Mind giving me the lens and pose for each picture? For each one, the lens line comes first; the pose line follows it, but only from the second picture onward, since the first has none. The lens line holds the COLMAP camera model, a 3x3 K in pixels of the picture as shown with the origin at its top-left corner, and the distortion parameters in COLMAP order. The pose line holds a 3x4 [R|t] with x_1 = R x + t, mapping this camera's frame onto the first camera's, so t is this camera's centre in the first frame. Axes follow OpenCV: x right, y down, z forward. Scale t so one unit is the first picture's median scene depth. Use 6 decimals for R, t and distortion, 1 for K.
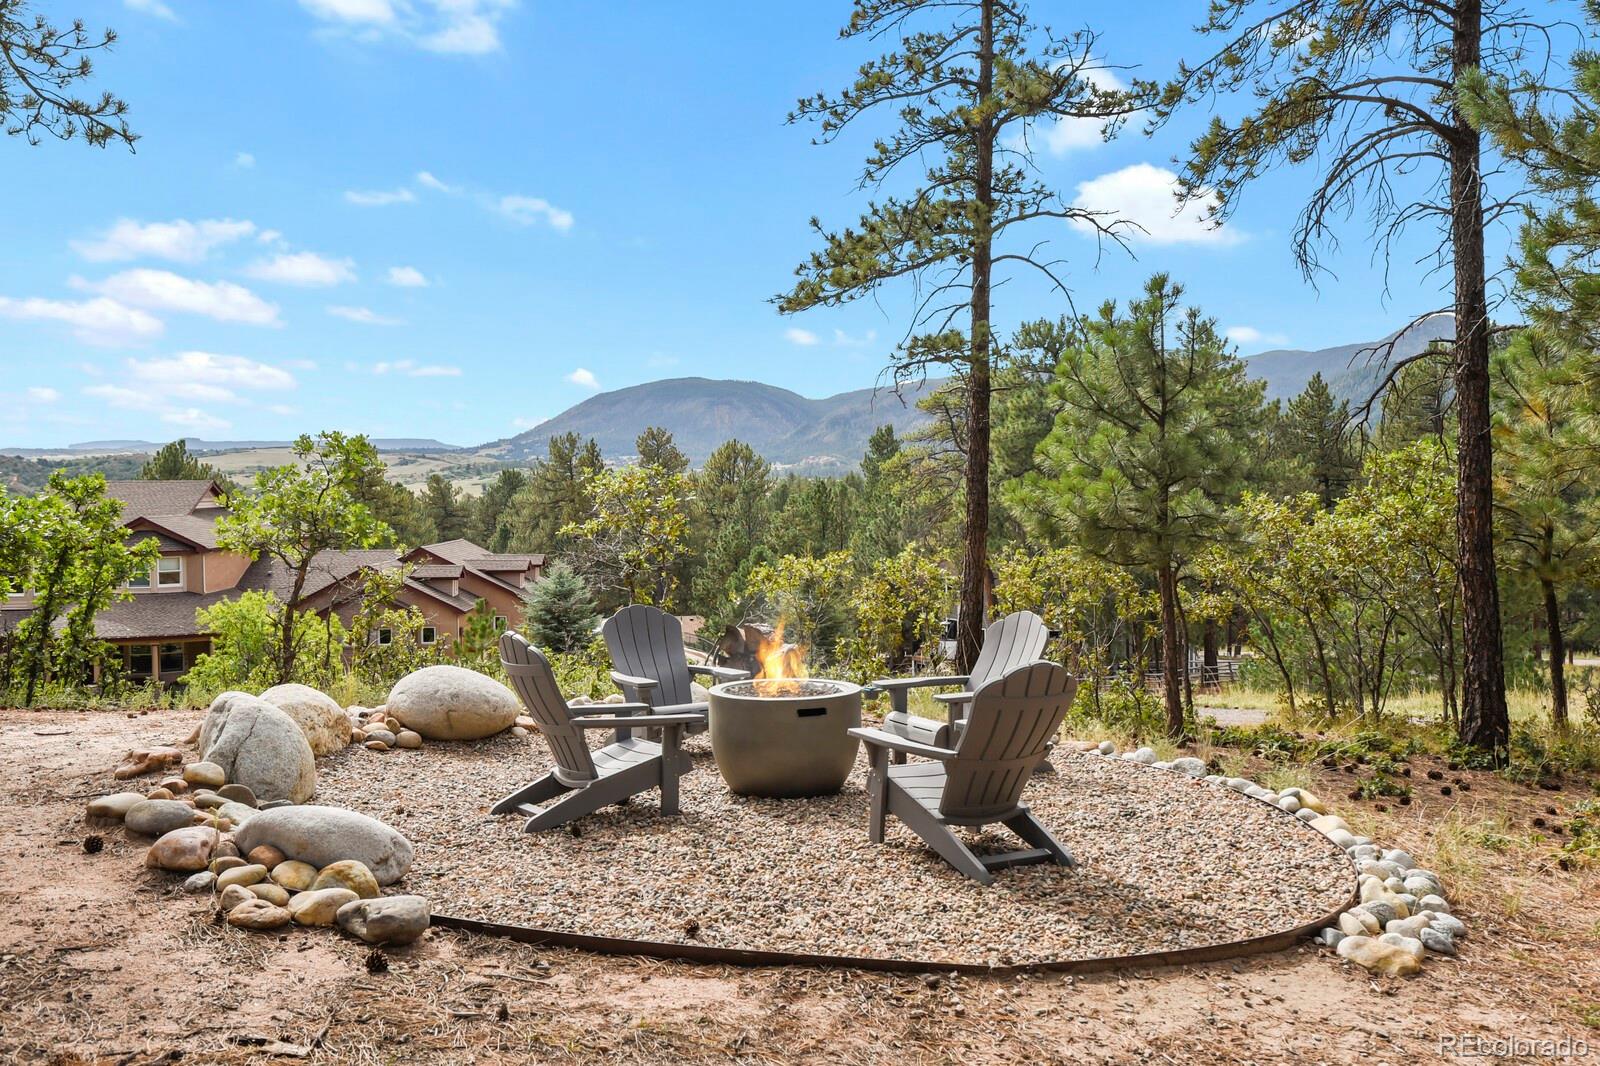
lens RADIAL K [[1341.6, 0, 799.2], [0, 1341.6, 529.8], [0, 0, 1]] dist [-0.000632, 0.000027]
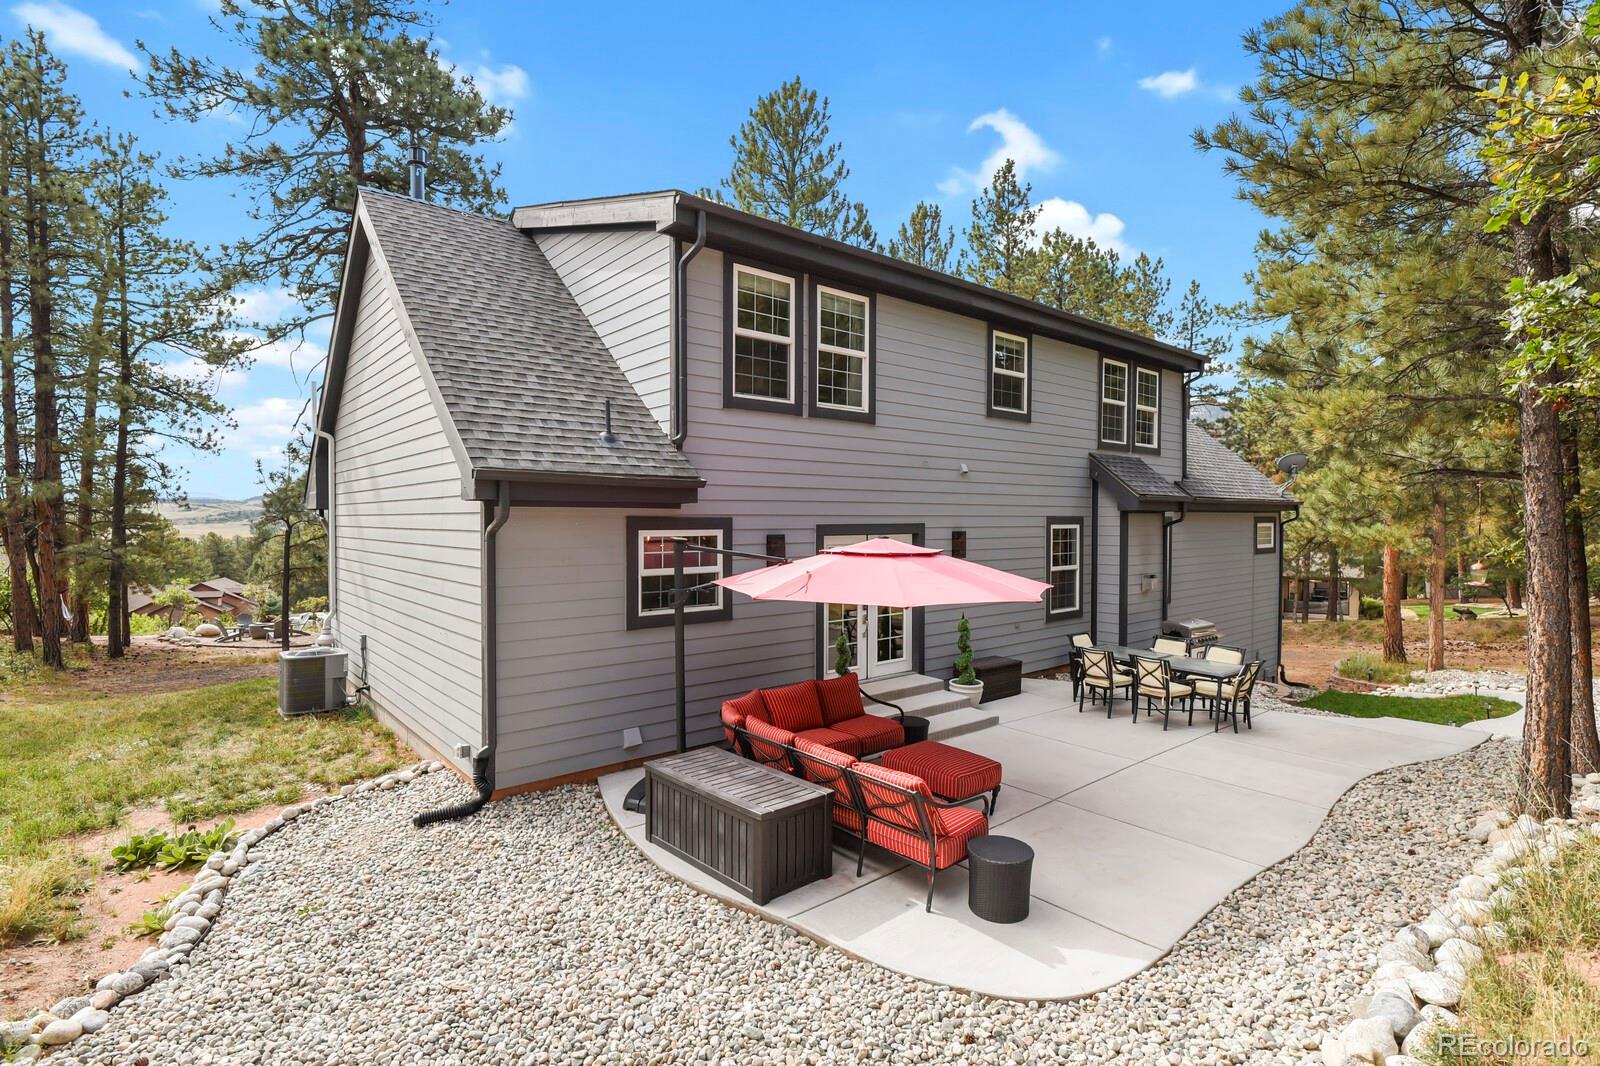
lens RADIAL K [[769.3, 0, 801.4], [0, 769.3, 535.5], [0, 0, 1]] dist [0.001231, 0.000088]
pose [[0.926031, -0.001073, 0.377447, 0.082628], [0.007050, 0.999871, -0.014453, -0.021366], [-0.377382, 0.016045, 0.925919, -0.294159]]
